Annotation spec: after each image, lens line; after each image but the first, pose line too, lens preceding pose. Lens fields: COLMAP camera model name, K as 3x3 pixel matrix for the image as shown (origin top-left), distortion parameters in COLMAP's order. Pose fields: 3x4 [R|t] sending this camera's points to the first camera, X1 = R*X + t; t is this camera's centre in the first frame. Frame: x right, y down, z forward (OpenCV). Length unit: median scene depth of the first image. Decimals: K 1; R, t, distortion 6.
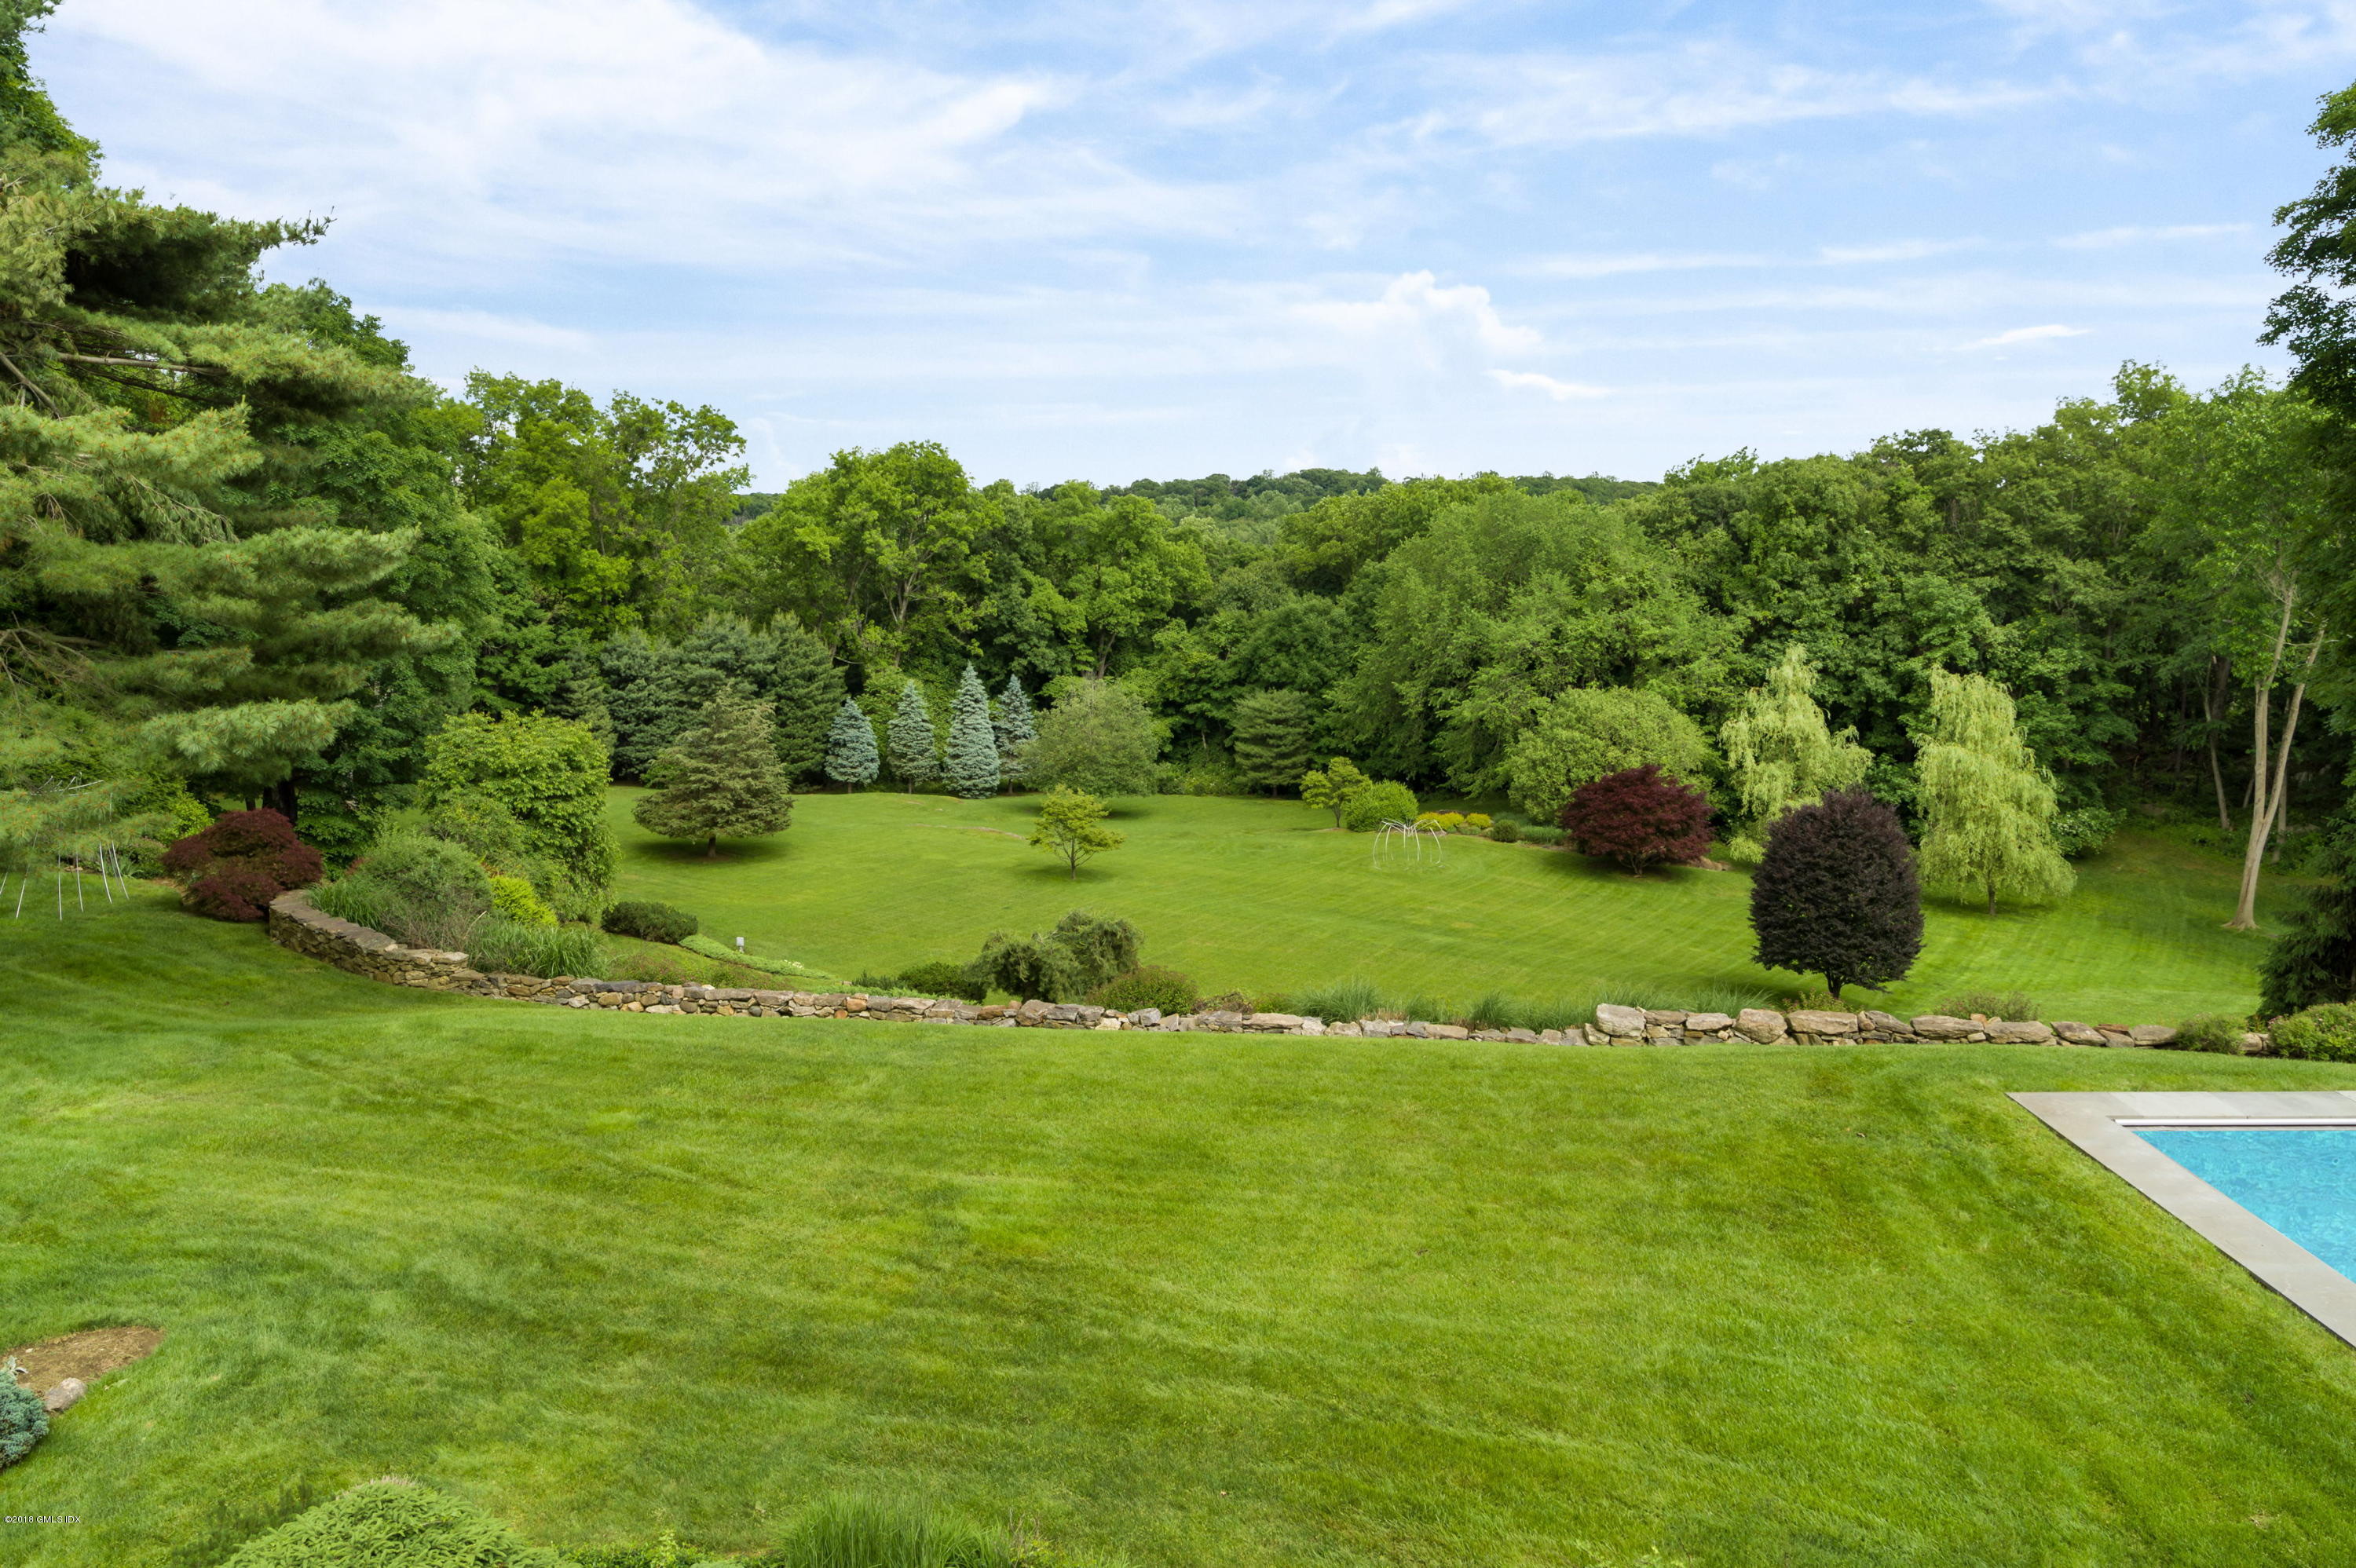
lens RADIAL K [[1611.1, 0, 1178.0], [0, 1611.1, 784.0], [0, 0, 1]] dist [-0.004351, 0.001151]
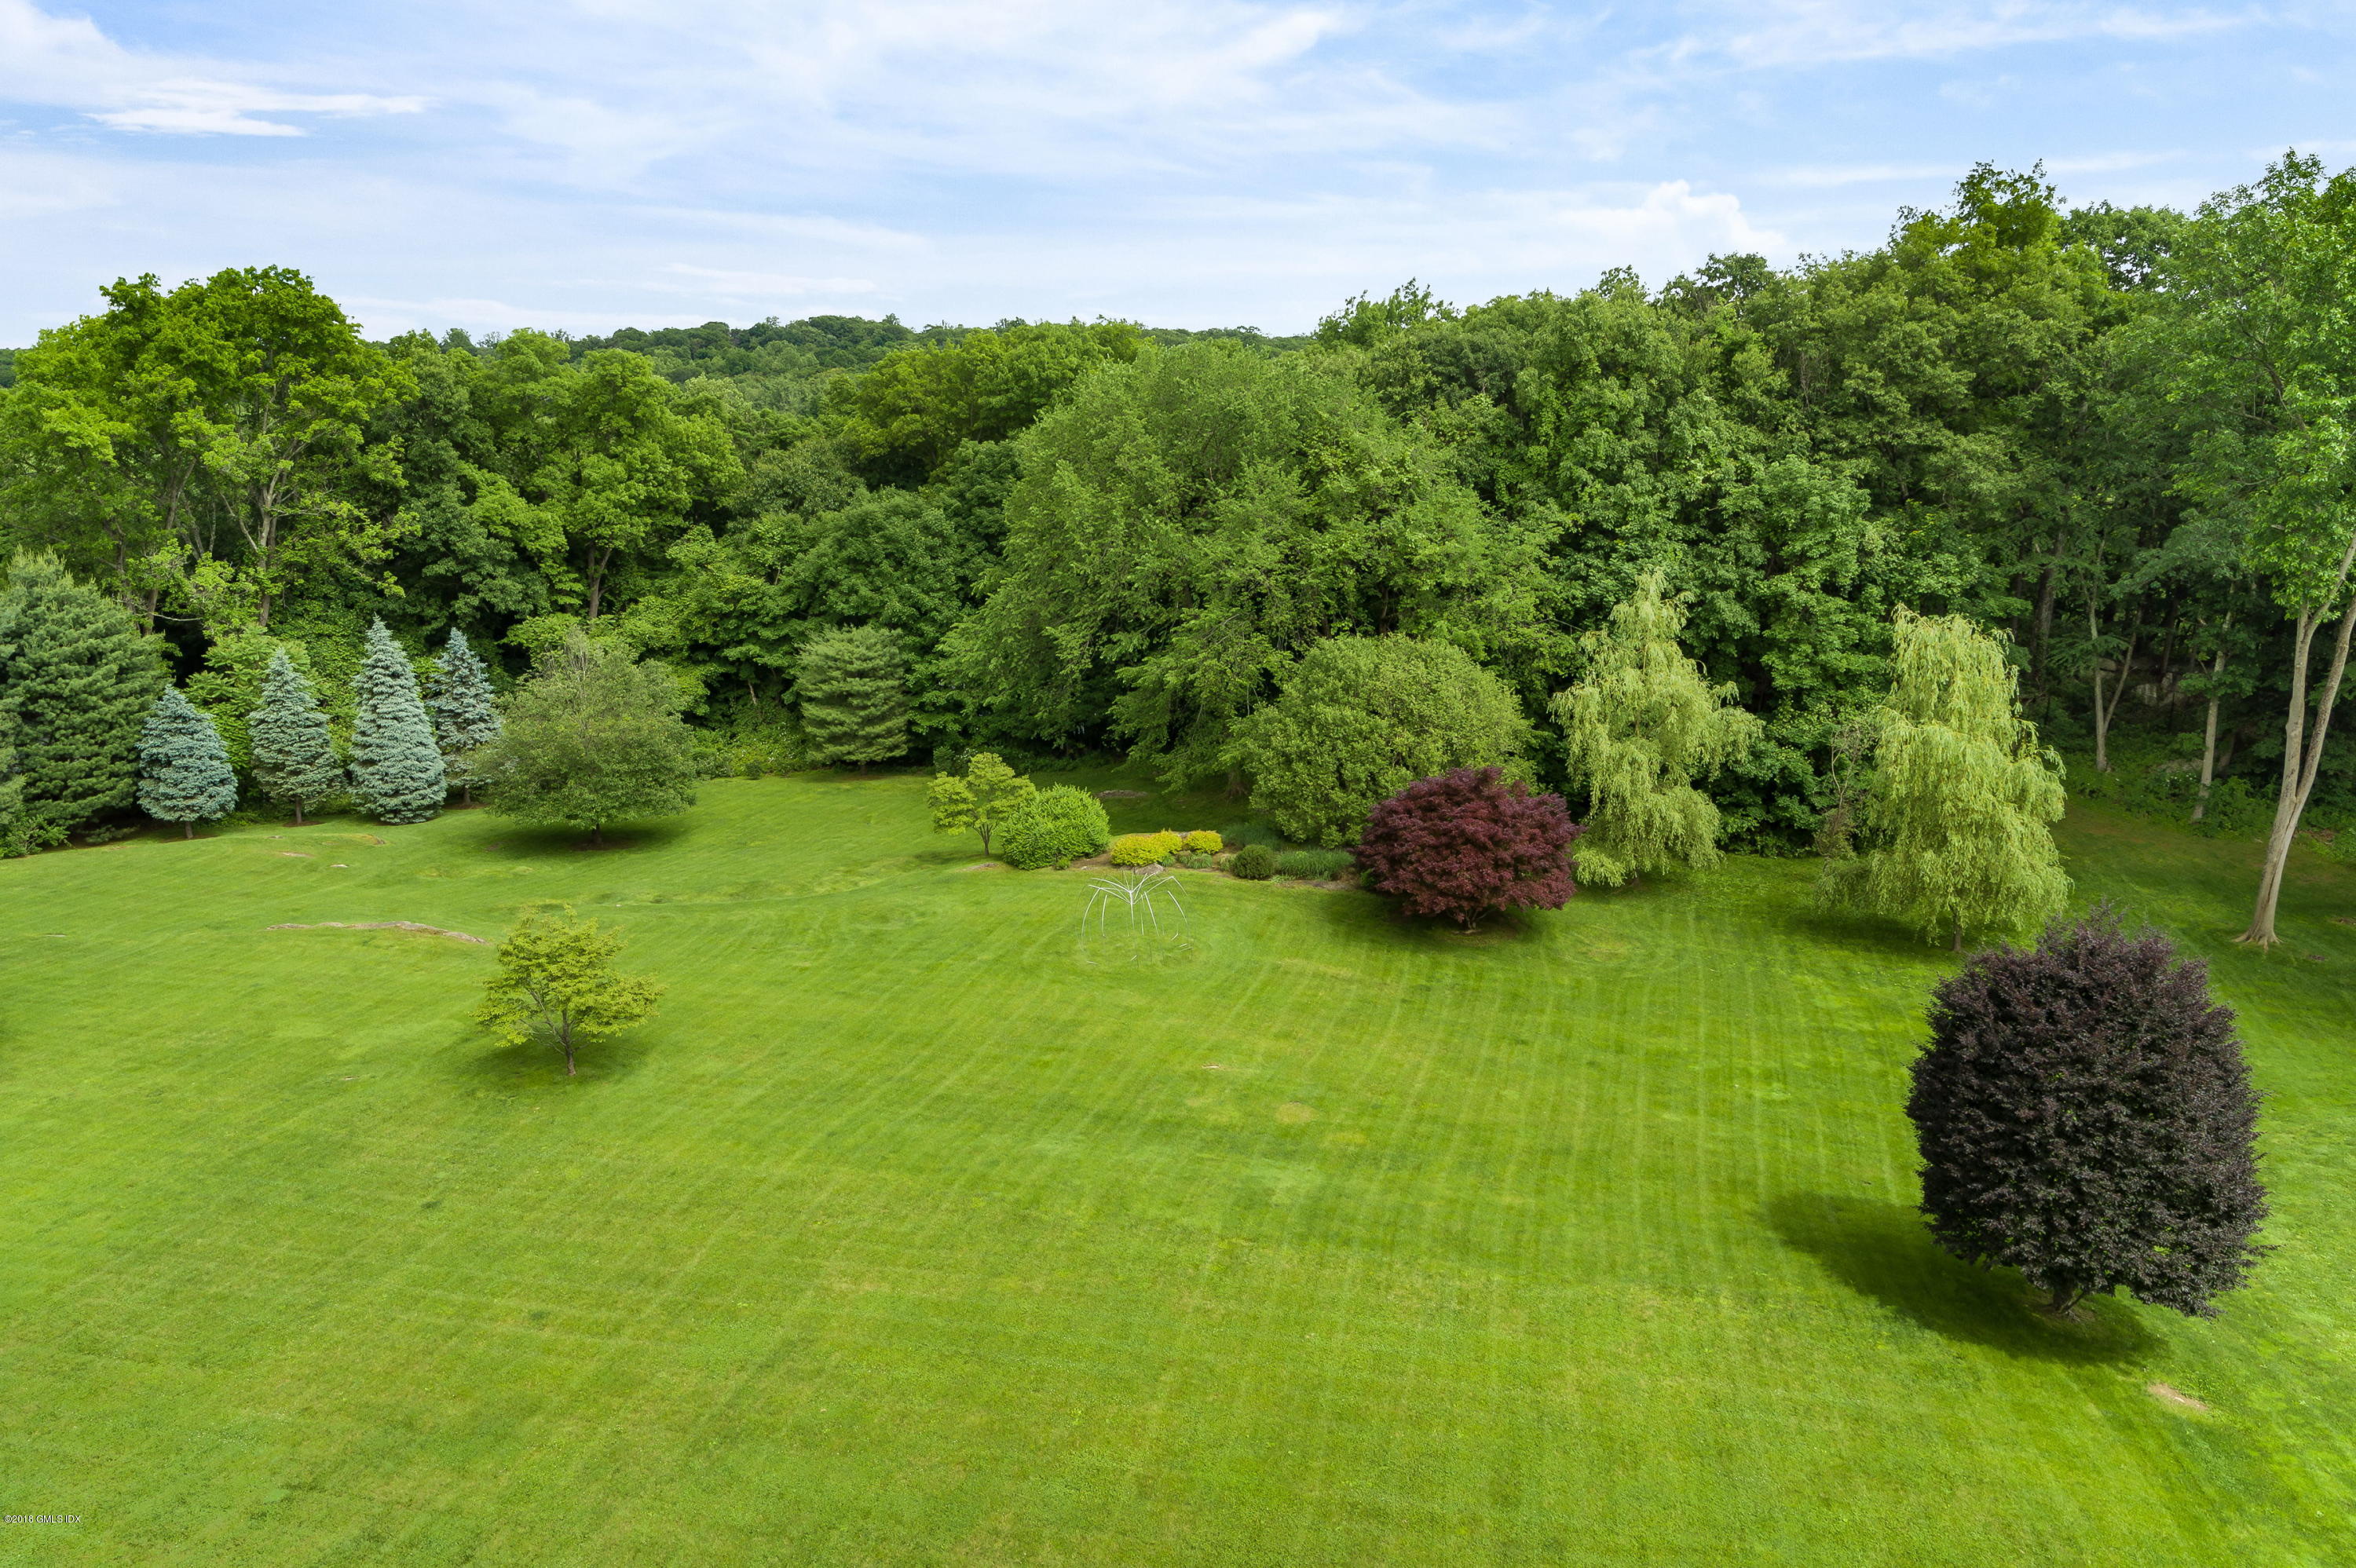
lens RADIAL K [[1634.1, 0, 1178.0], [0, 1634.1, 784.0], [0, 0, 1]] dist [0.002416, -0.000526]
pose [[0.957279, -0.080285, 0.277797, -0.010259], [0.056318, 0.994052, 0.093216, -0.056331], [-0.283628, -0.073588, 0.956107, 0.301156]]
